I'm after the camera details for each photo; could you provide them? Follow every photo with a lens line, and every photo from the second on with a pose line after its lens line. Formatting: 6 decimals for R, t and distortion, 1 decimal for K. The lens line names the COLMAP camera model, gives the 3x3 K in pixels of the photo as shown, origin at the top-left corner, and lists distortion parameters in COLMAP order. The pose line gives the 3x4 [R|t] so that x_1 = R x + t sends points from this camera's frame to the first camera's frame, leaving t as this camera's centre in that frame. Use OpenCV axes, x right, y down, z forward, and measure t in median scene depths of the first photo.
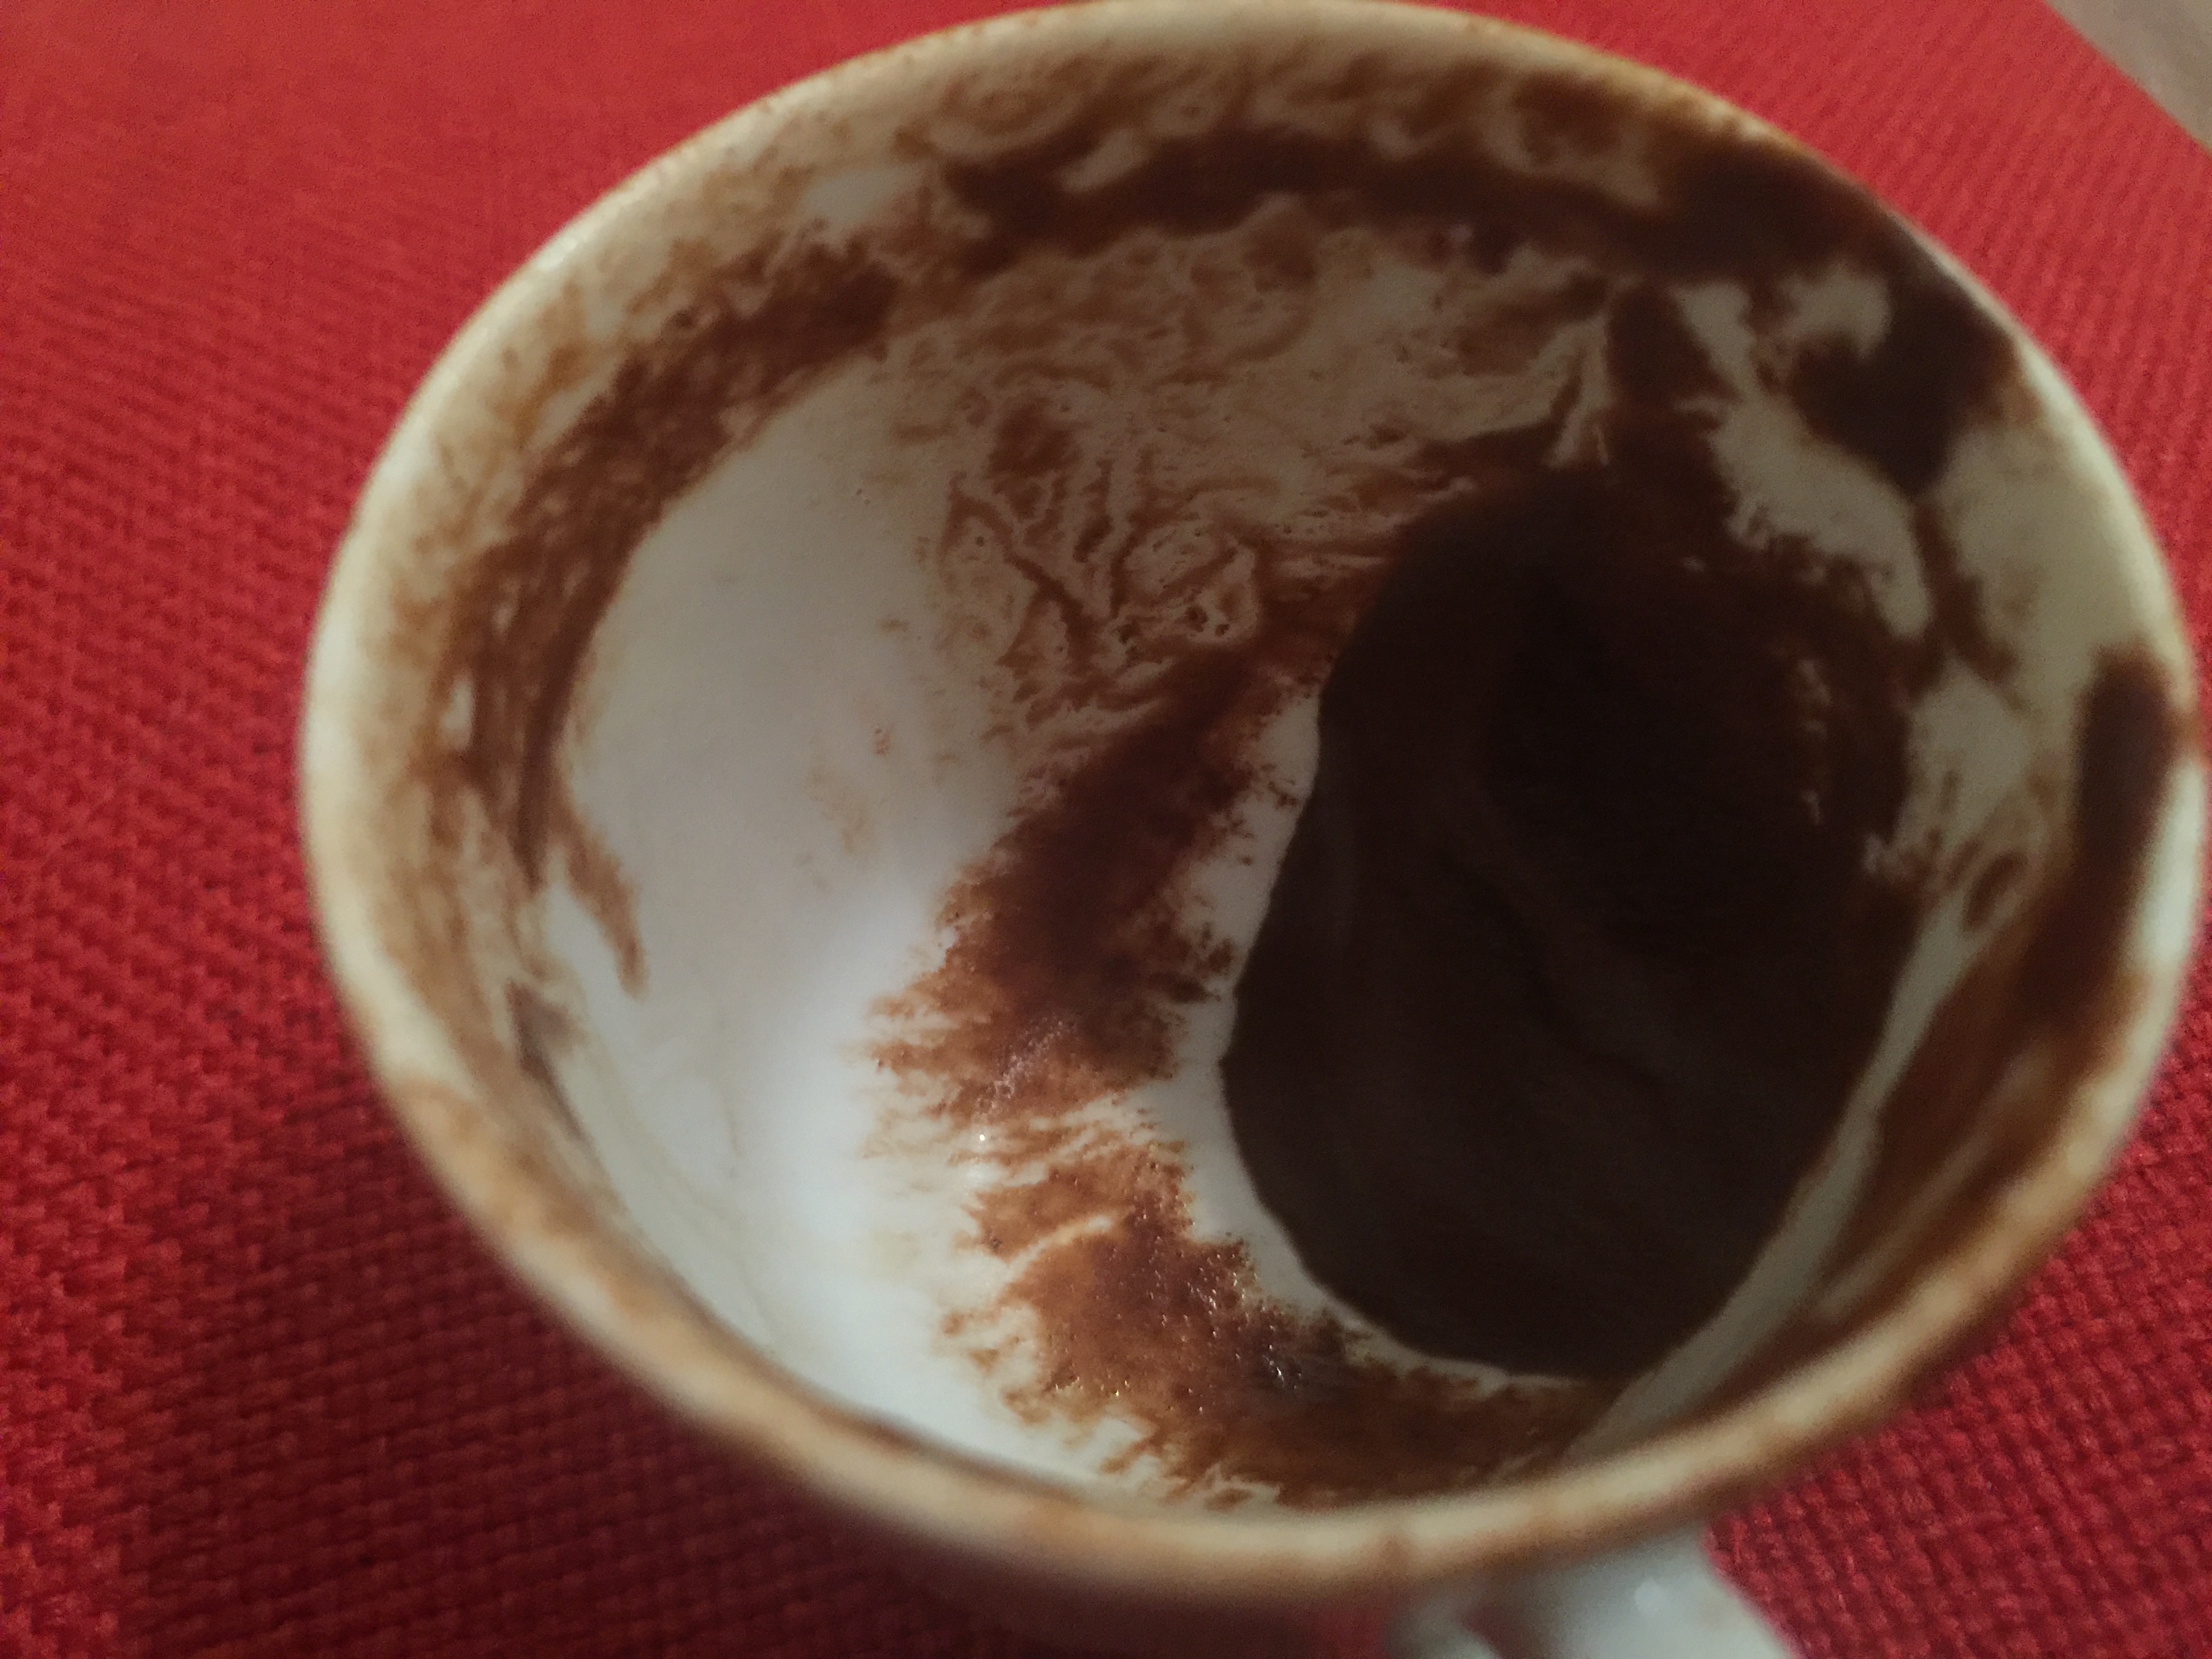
lens RADIAL K [[2016.8, 0, 1113.6], [0, 2016.8, 835.3], [0, 0, 1]] dist [0.063604, 0.000000]
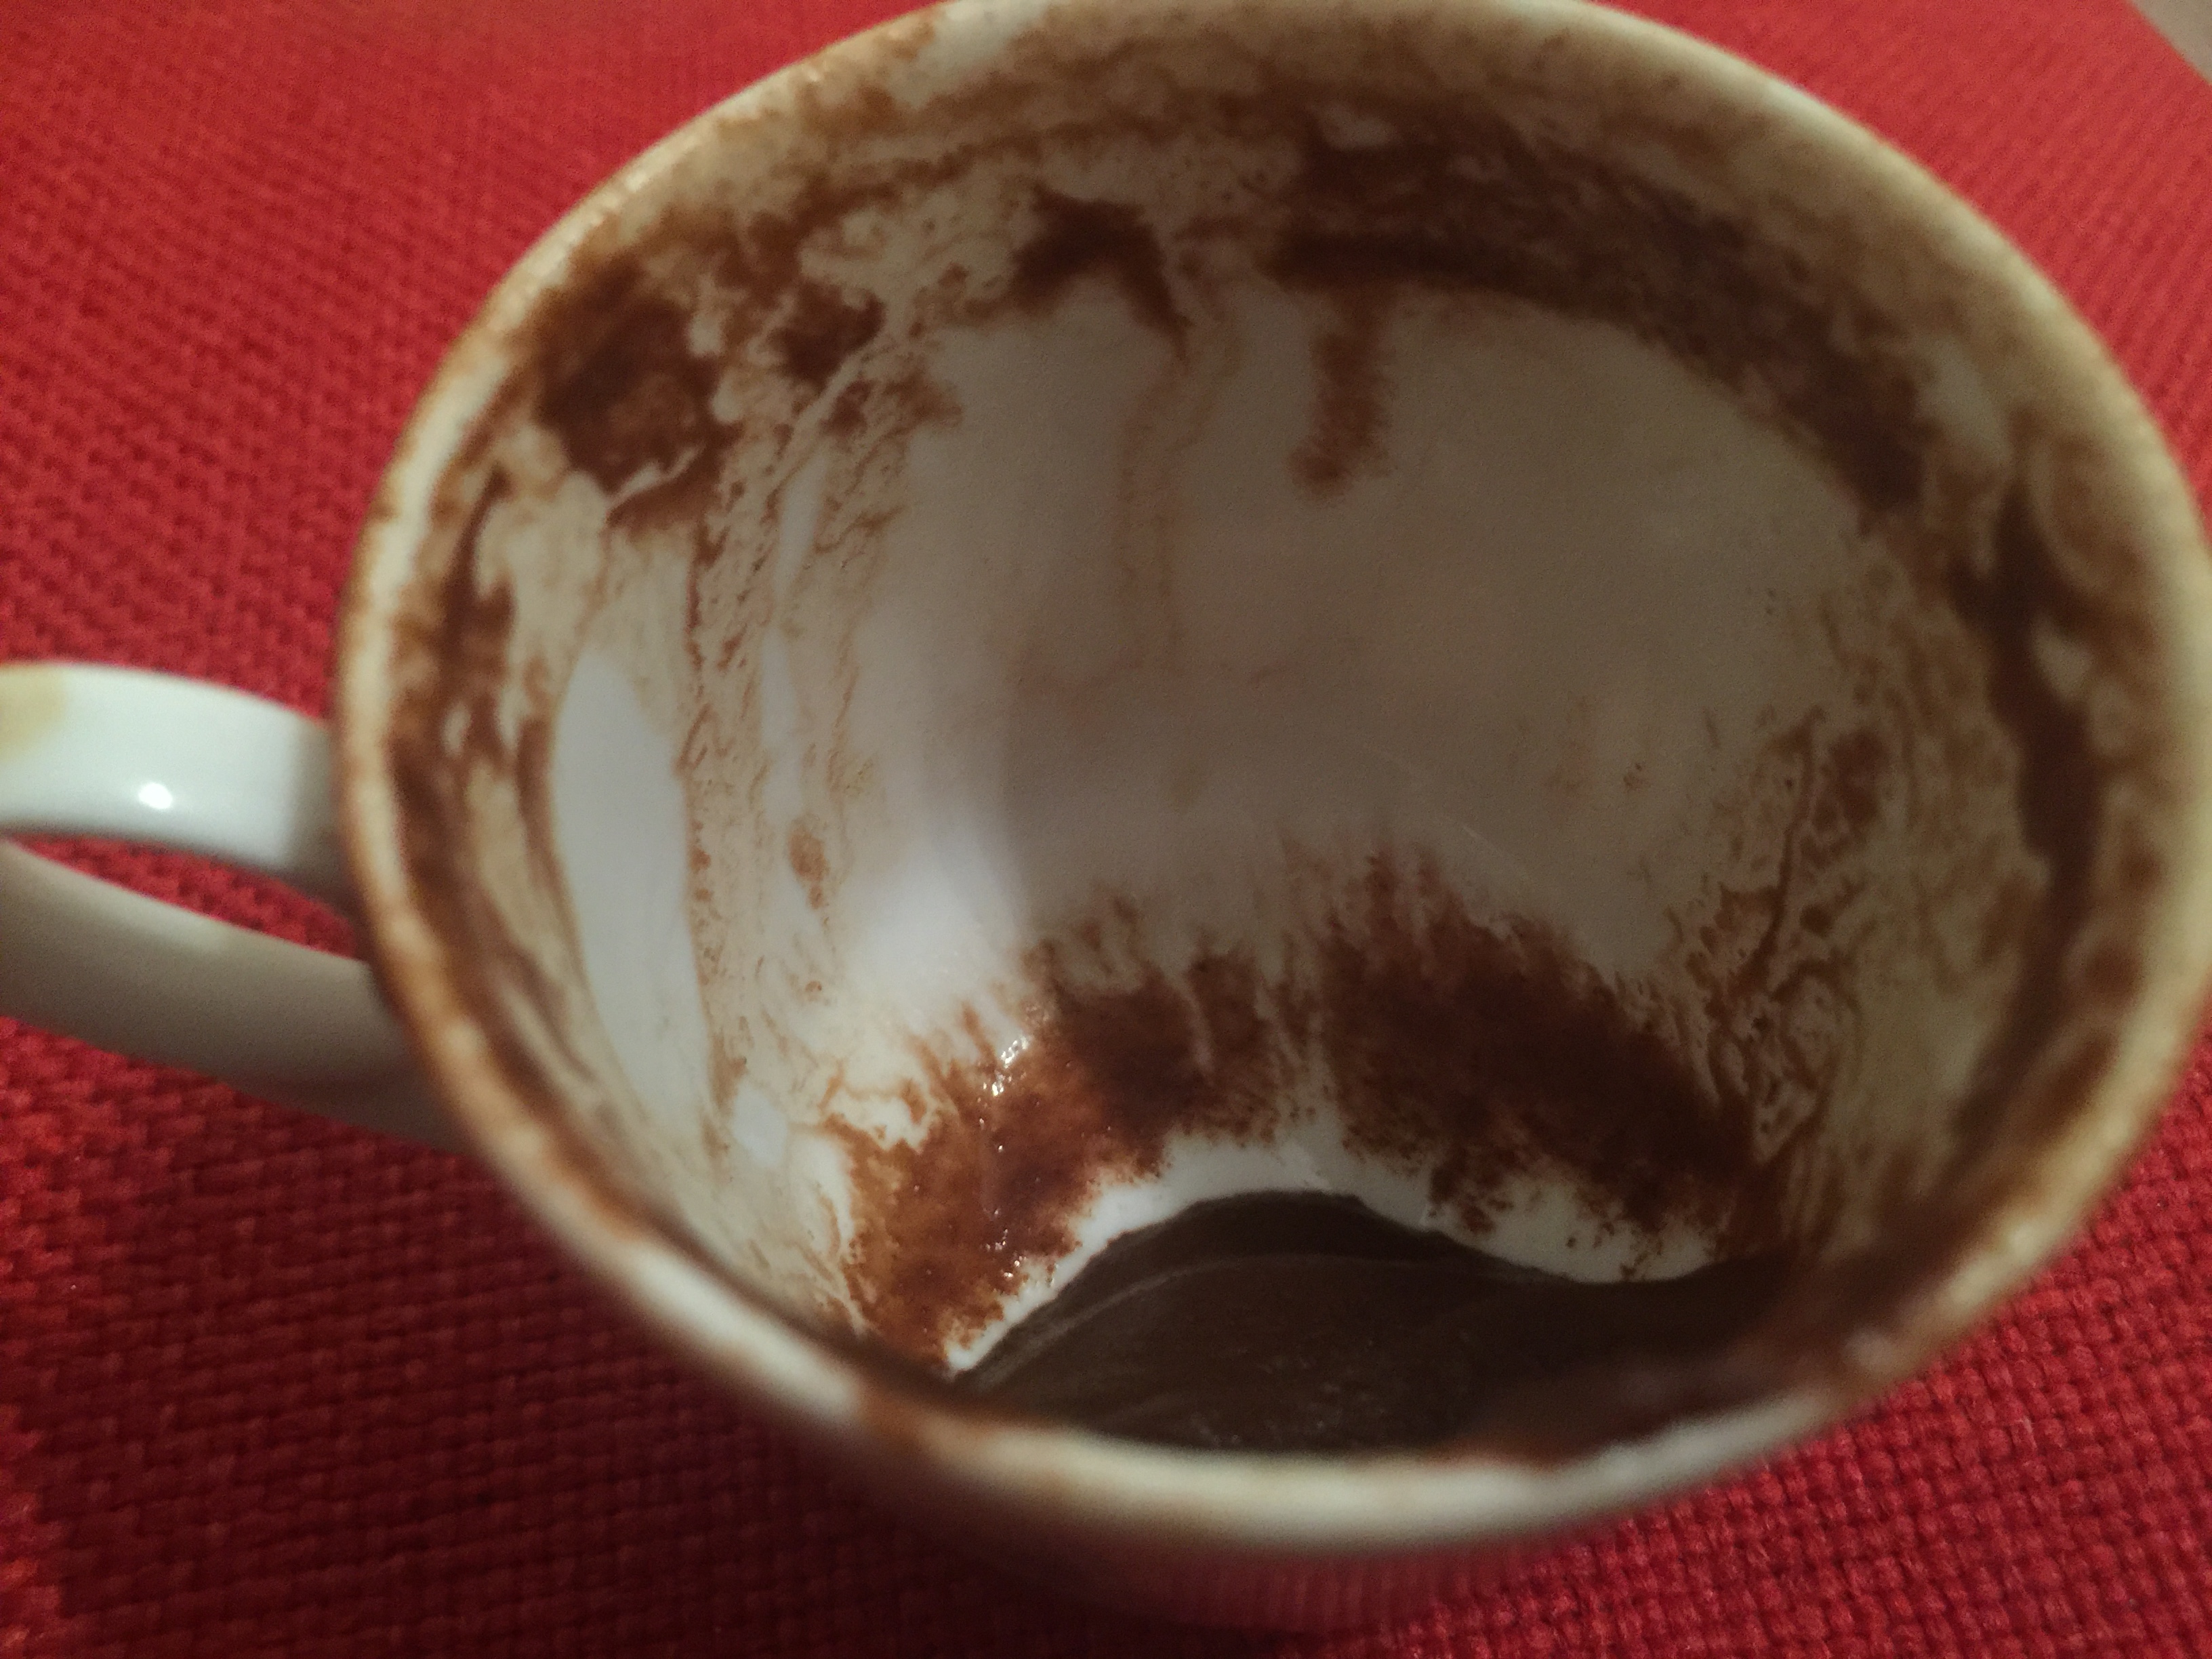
lens RADIAL K [[2016.8, 0, 1113.3], [0, 2016.8, 830.9], [0, 0, 1]] dist [0.063604, 0.000000]
pose [[-0.181570, 0.863117, -0.471234, 0.407502], [-0.838592, 0.114381, 0.532616, -0.349093], [0.513610, 0.491880, 0.703035, 0.198696]]
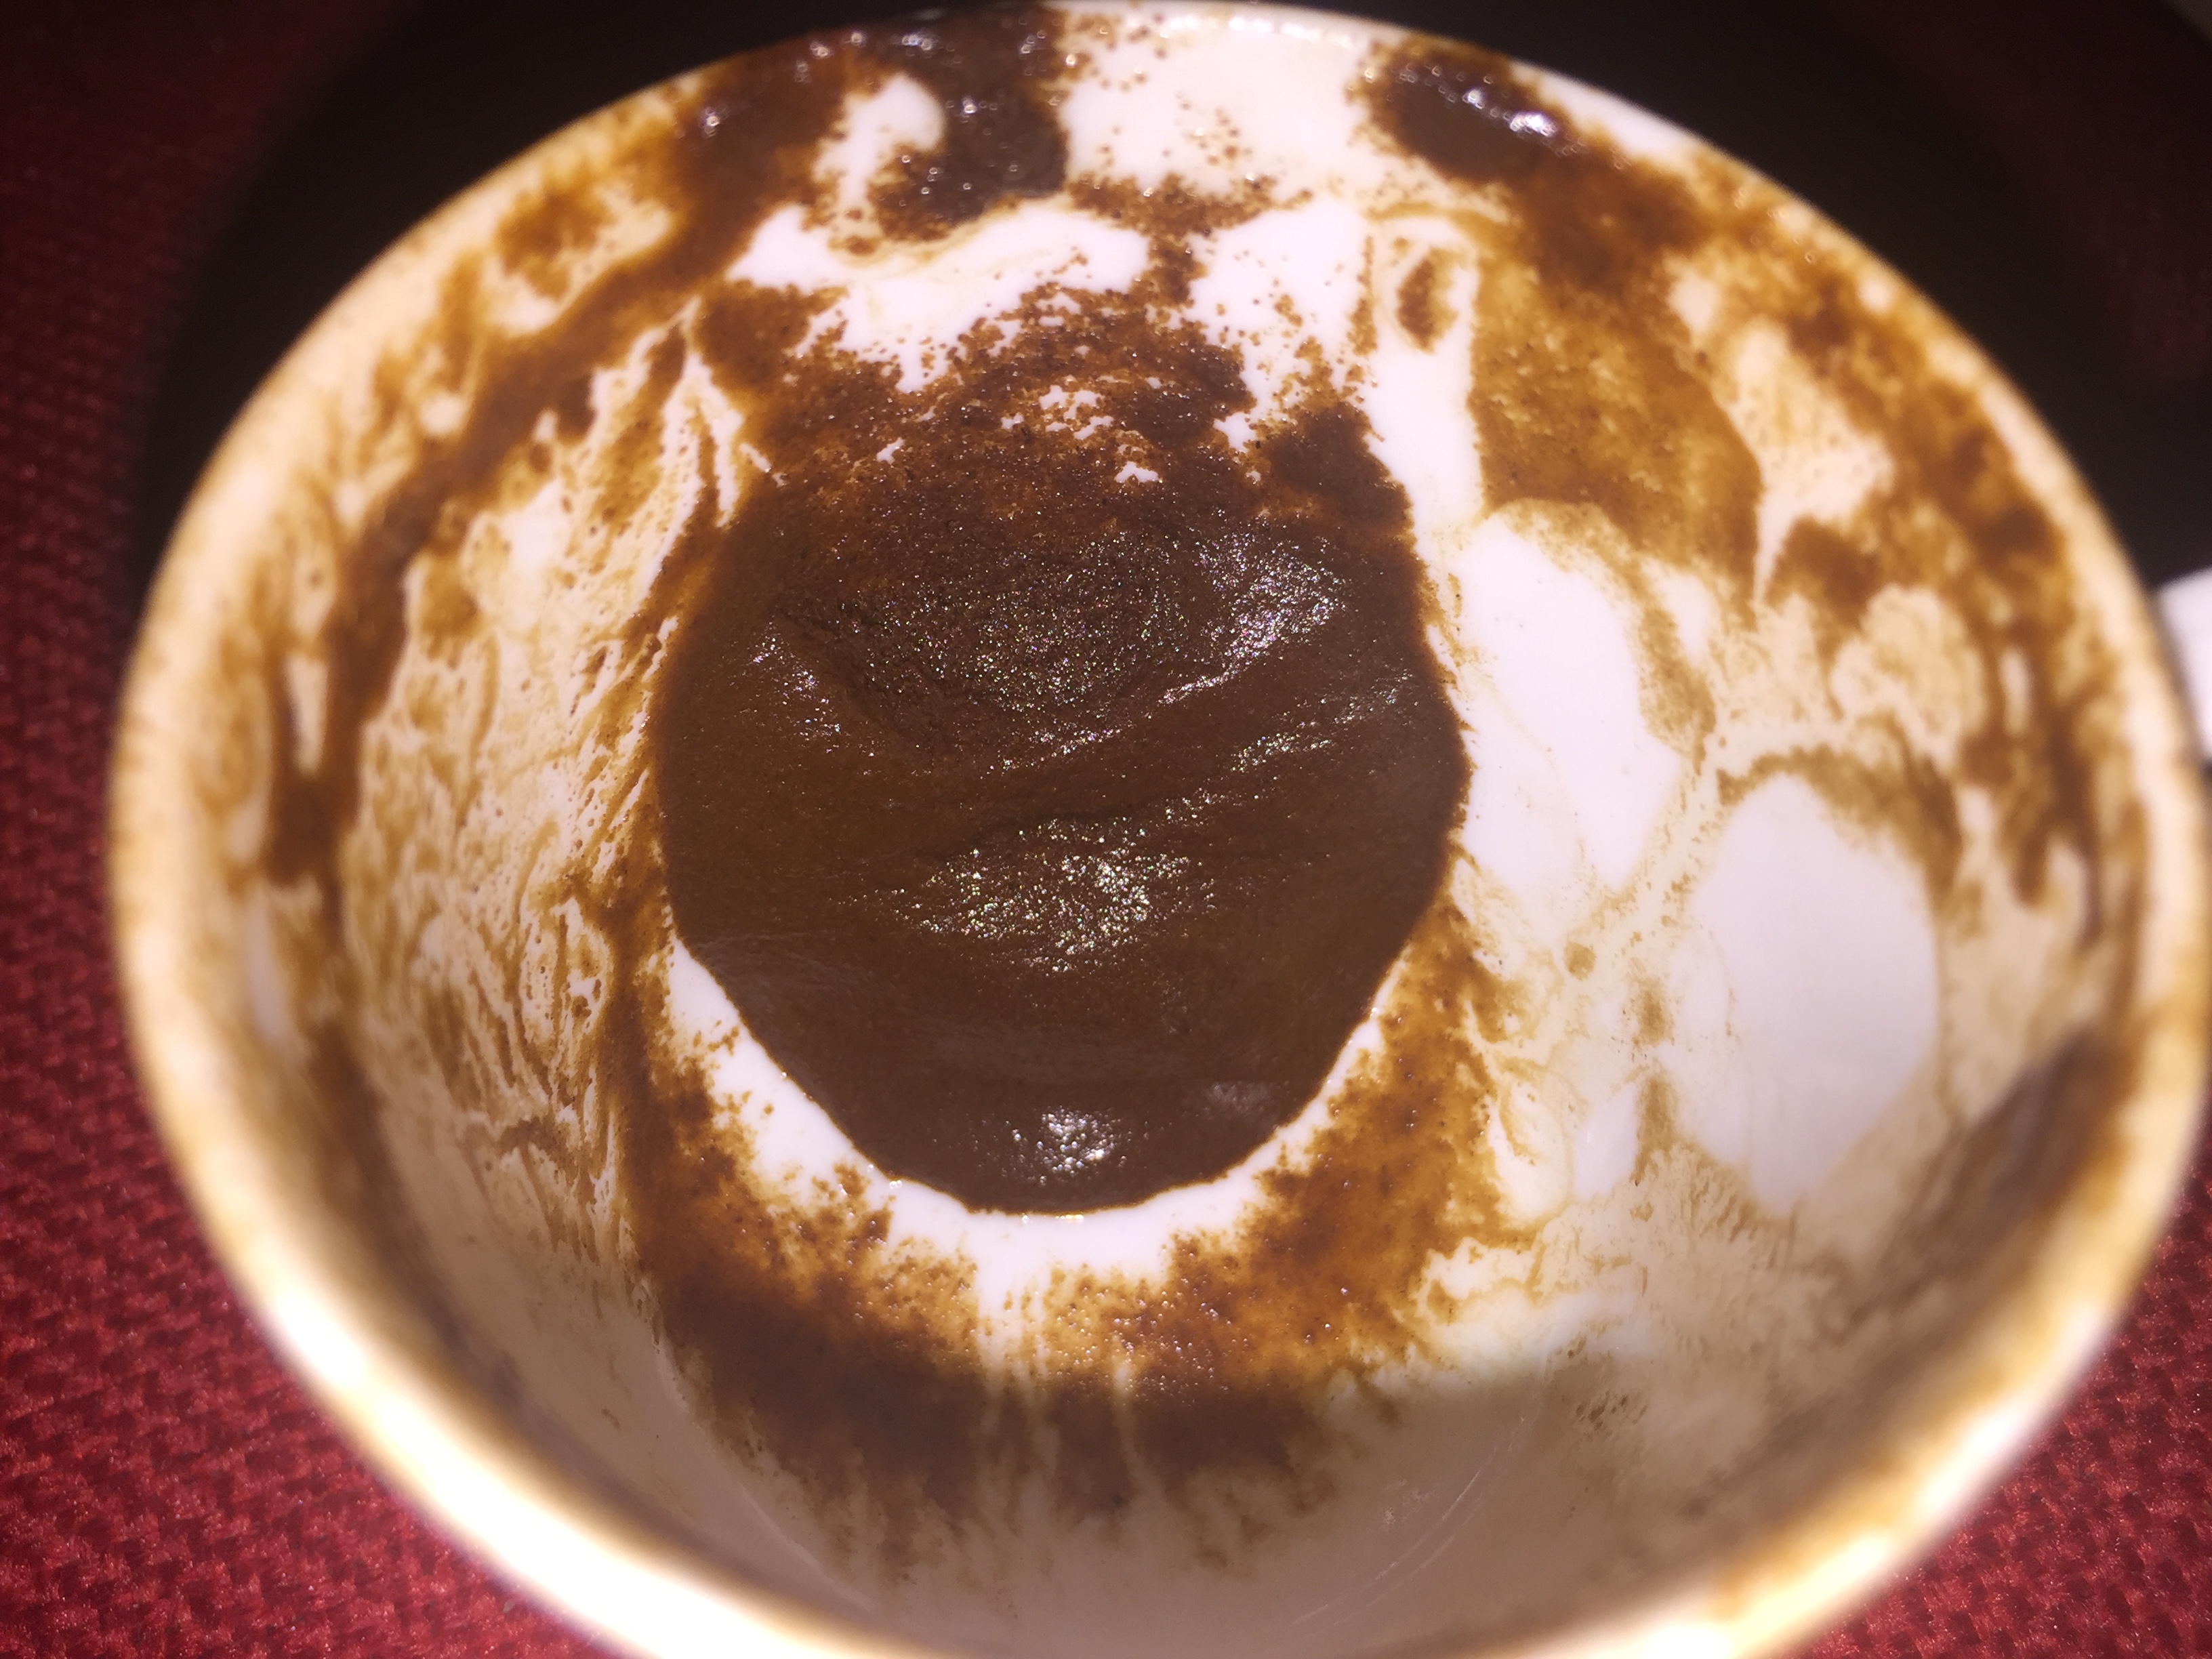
lens RADIAL K [[2016.8, 0, 1116.4], [0, 2016.8, 836.7], [0, 0, 1]] dist [0.063604, 0.000000]
pose [[0.200168, -0.828681, 0.522705, -0.297848], [0.821182, 0.432897, 0.371833, -0.271479], [-0.534408, 0.354807, 0.767151, 0.213874]]
